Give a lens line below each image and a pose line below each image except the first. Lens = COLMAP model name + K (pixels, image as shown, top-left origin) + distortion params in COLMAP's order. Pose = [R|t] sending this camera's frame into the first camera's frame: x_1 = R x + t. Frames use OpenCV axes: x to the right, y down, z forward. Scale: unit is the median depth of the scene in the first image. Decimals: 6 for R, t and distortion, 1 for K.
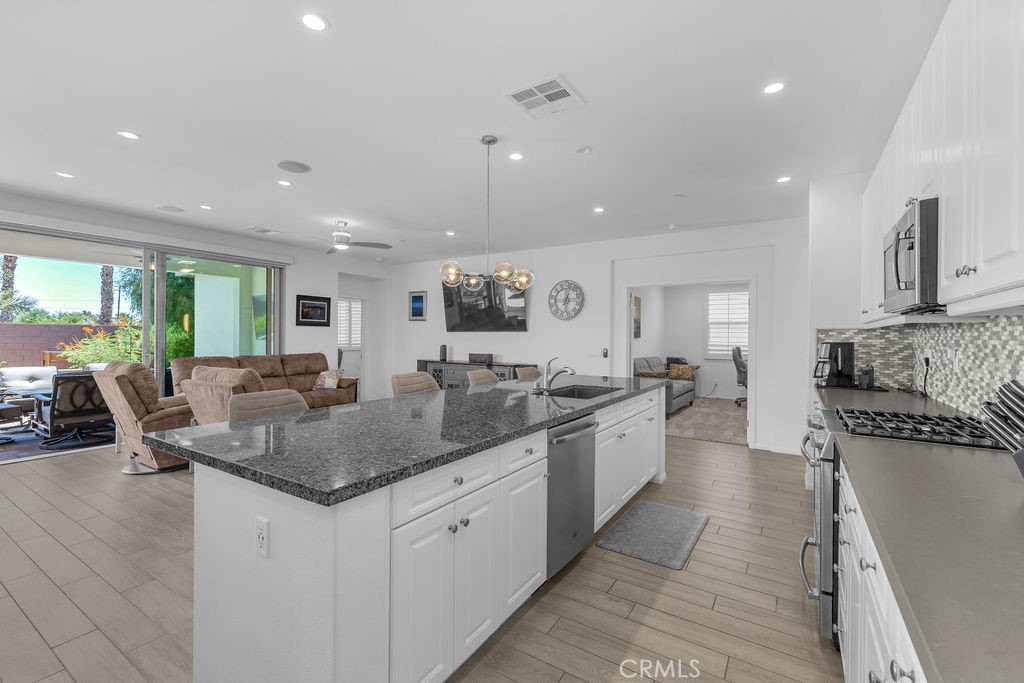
lens RADIAL K [[440.8, 0, 516.7], [0, 440.8, 341.8], [0, 0, 1]] dist [0.001626, -0.001039]
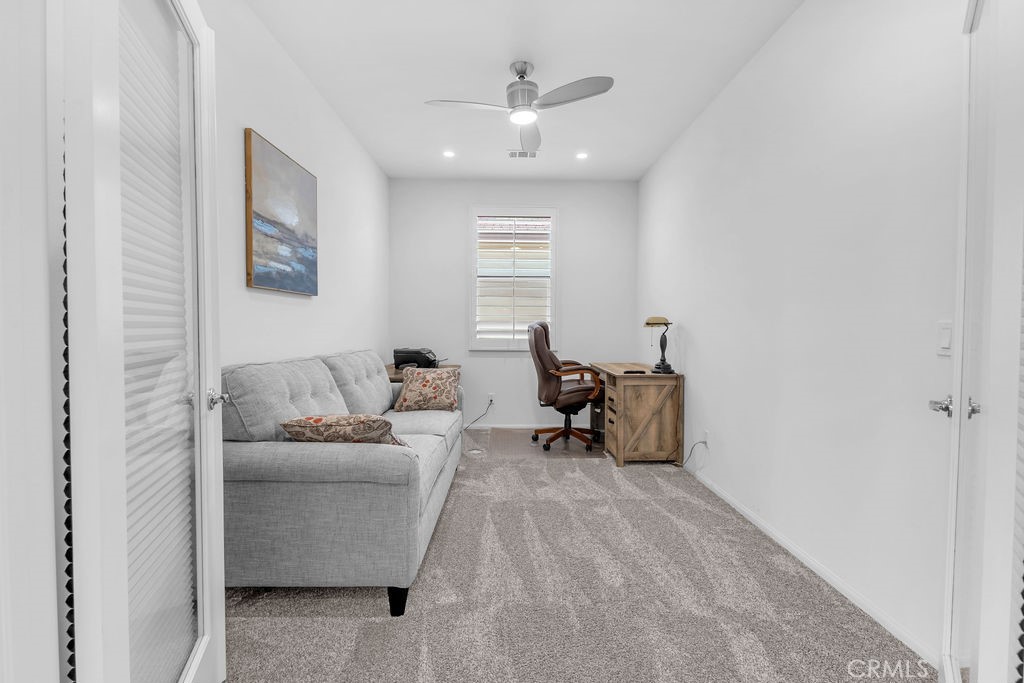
lens RADIAL K [[440.8, 0, 516.7], [0, 440.8, 341.8], [0, 0, 1]] dist [0.001626, -0.001039]
pose [[0.820172, -0.016565, 0.571877, 0.207472], [0.001428, 0.999637, 0.026906, 0.017525], [-0.572115, -0.021251, 0.819898, 0.619845]]
